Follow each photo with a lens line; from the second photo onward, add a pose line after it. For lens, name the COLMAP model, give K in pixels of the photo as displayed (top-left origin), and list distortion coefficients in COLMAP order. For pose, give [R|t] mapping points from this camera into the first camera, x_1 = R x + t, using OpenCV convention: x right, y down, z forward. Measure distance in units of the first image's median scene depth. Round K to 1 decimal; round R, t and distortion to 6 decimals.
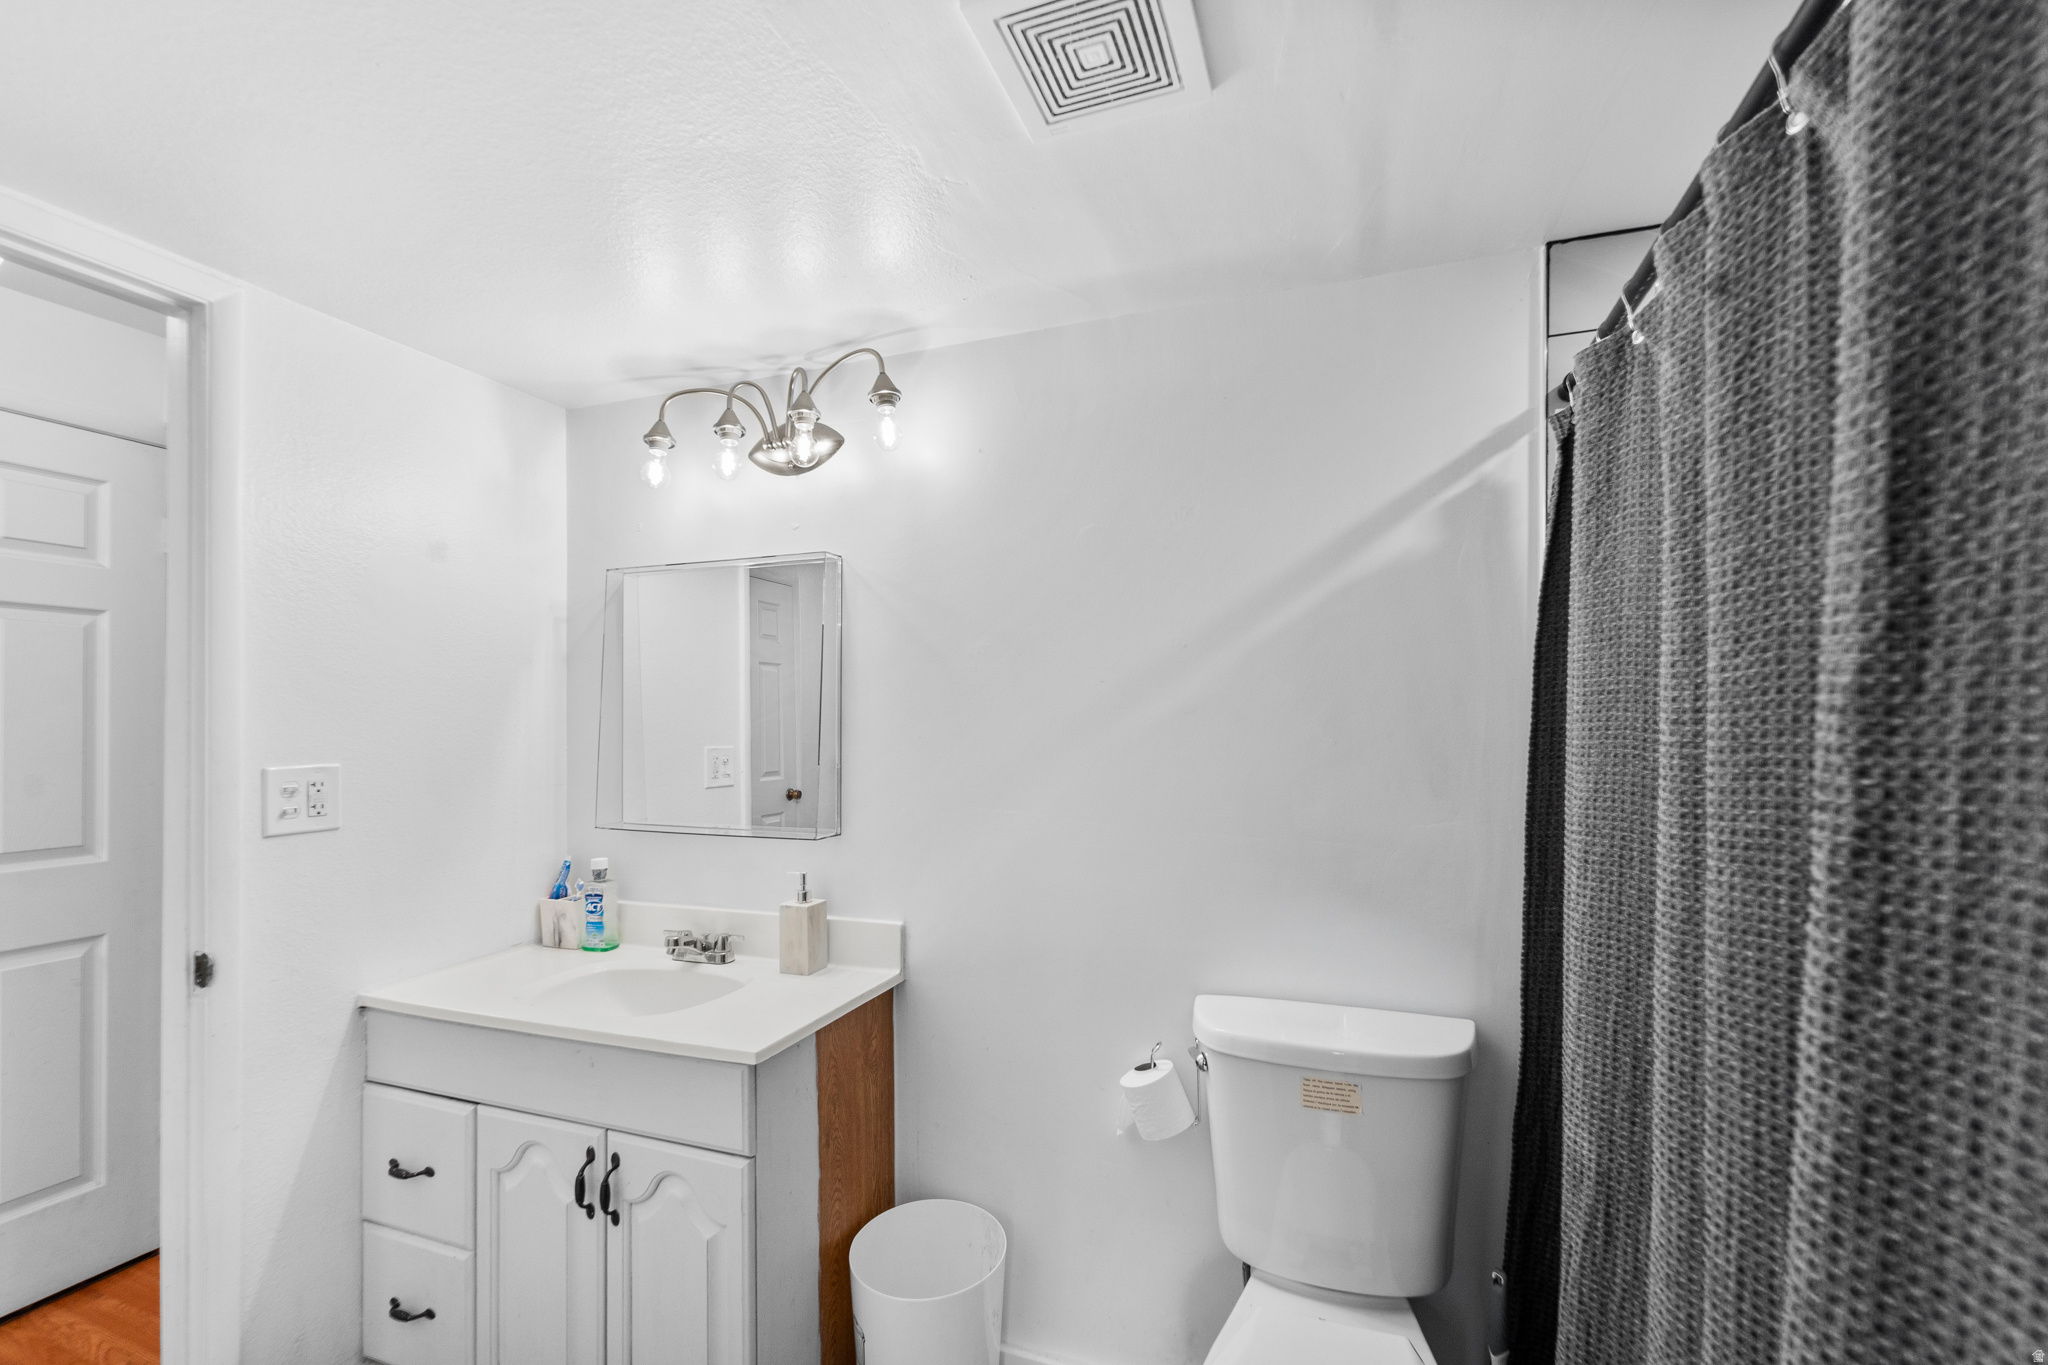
lens RADIAL K [[867.9, 0, 1036.9], [0, 867.9, 710.2], [0, 0, 1]] dist [0.002534, -0.003084]
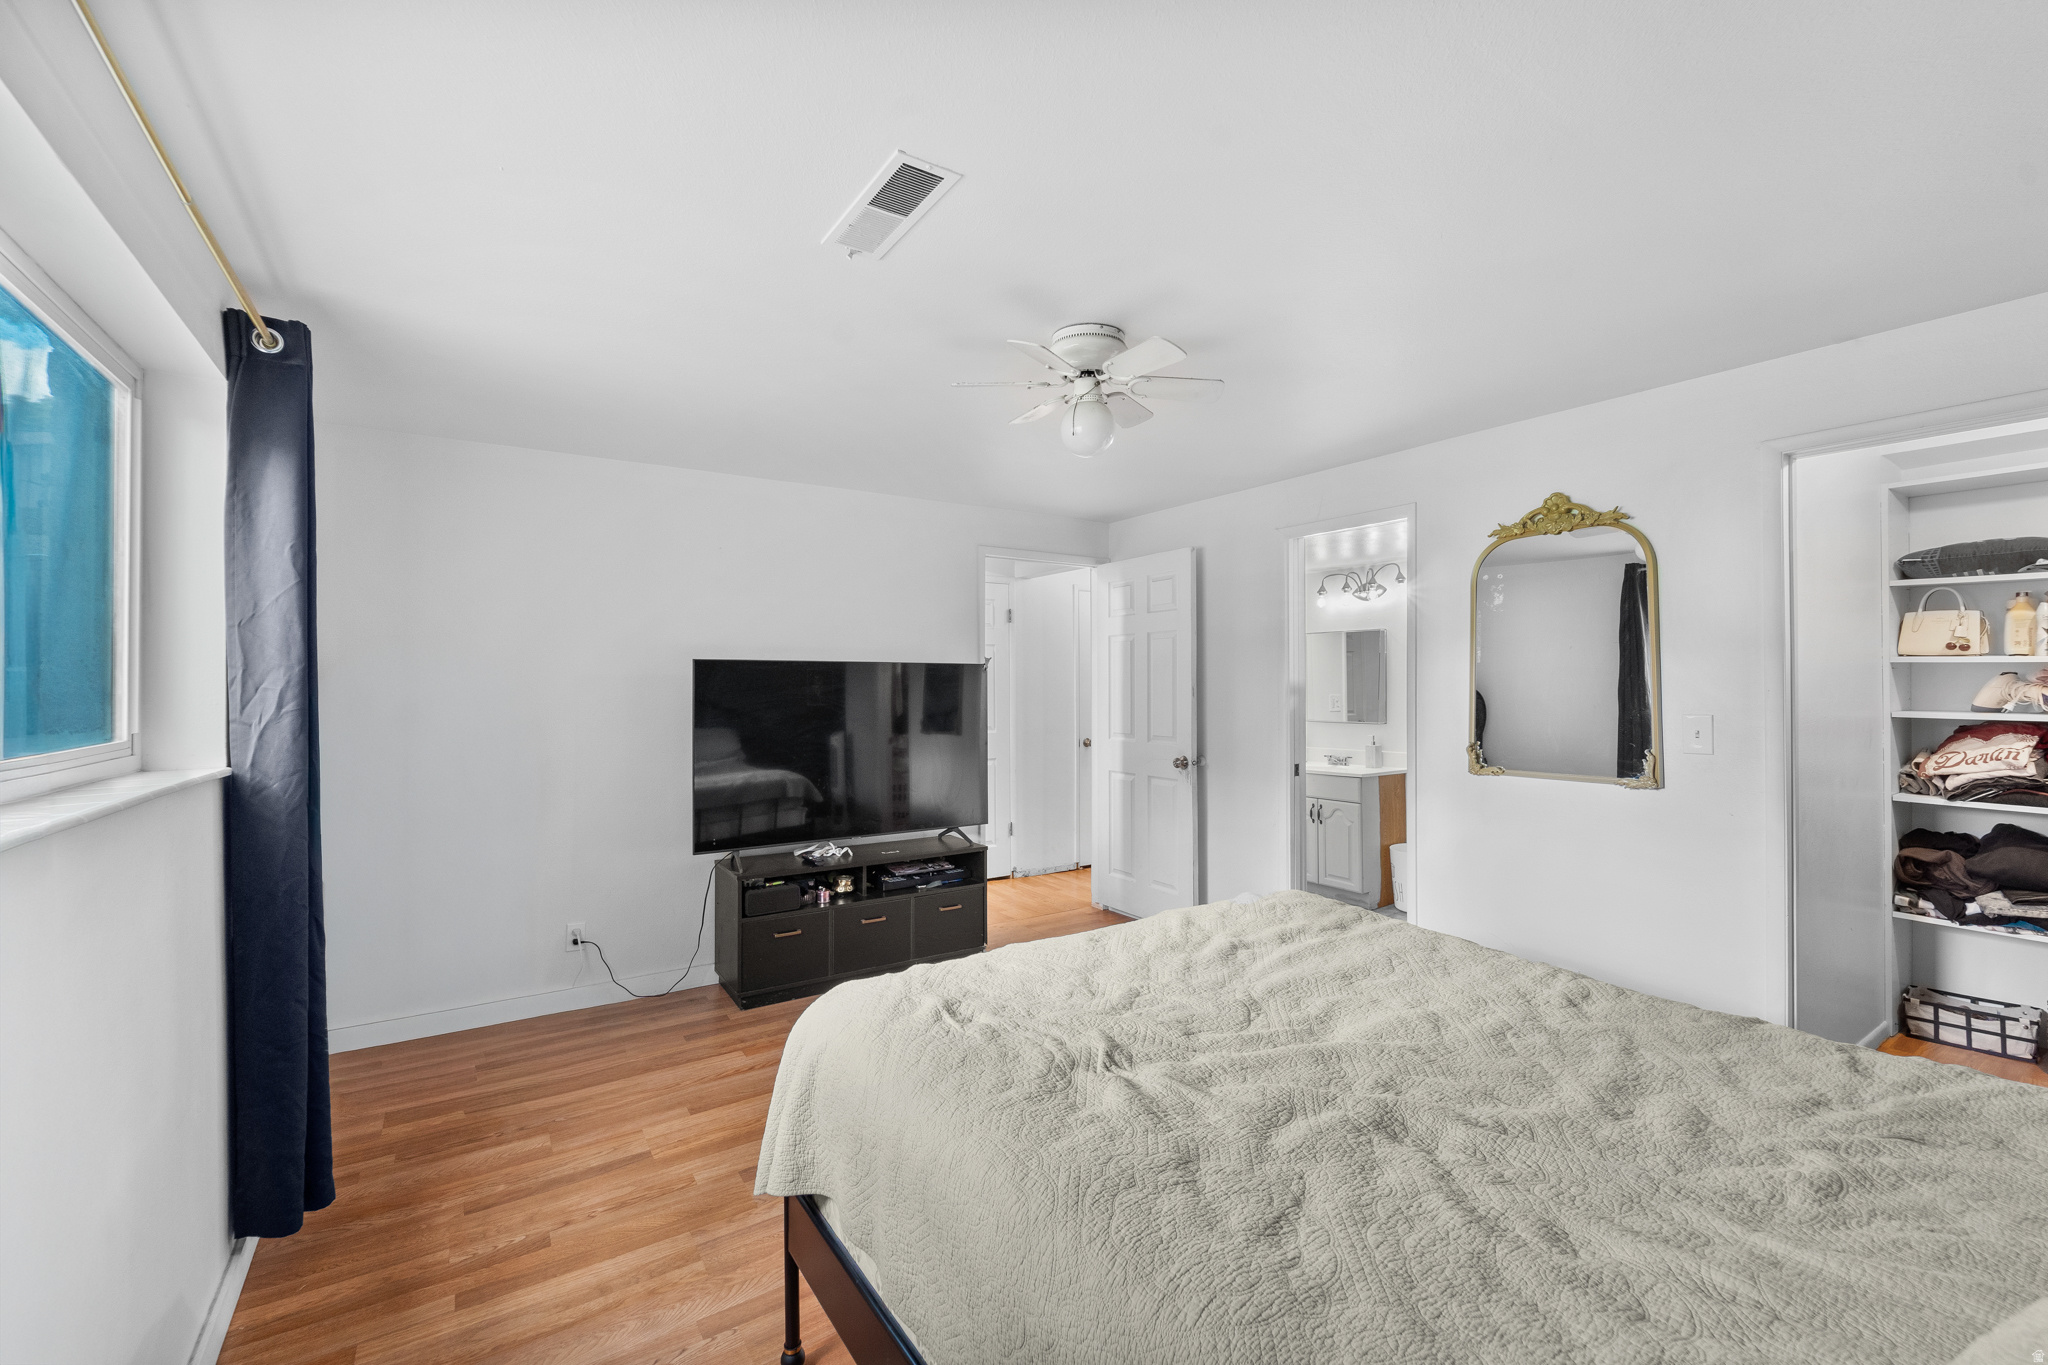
lens RADIAL K [[859.7, 0, 1032.5], [0, 859.7, 680.8], [0, 0, 1]] dist [0.001151, -0.000159]
pose [[0.807968, -0.004667, -0.589207, 0.662779], [0.012078, 0.999890, 0.008643, -0.052241], [0.589102, -0.014100, 0.807936, -2.615239]]
